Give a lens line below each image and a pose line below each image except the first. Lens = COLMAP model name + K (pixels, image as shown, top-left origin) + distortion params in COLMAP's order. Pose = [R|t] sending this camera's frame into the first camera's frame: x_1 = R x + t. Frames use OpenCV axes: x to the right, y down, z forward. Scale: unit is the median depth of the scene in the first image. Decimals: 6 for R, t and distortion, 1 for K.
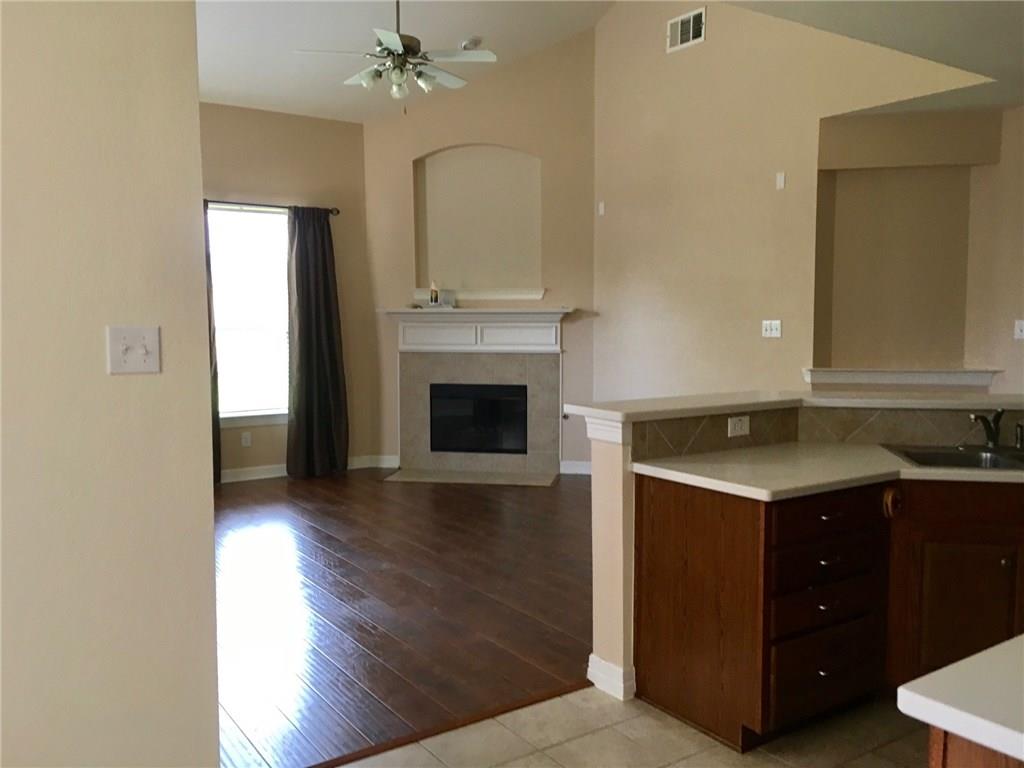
lens RADIAL K [[866.1, 0, 511.8], [0, 866.1, 388.2], [0, 0, 1]] dist [0.038463, -0.020596]
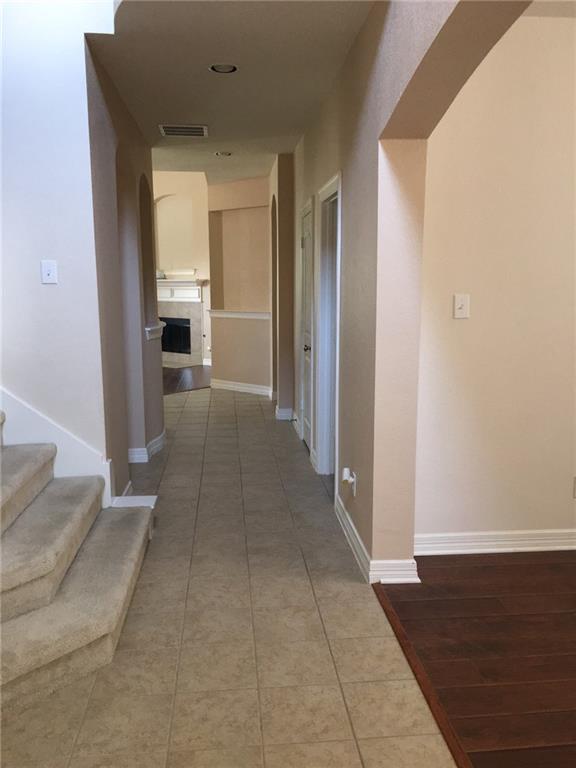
lens RADIAL K [[649.6, 0, 286.4], [0, 649.6, 382.4], [0, 0, 1]] dist [0.038463, -0.020596]
pose [[0.868228, 0.078460, -0.489923, 0.945885], [-0.045726, 0.995869, 0.078451, 0.014478], [0.494054, -0.045712, 0.868229, -0.181206]]
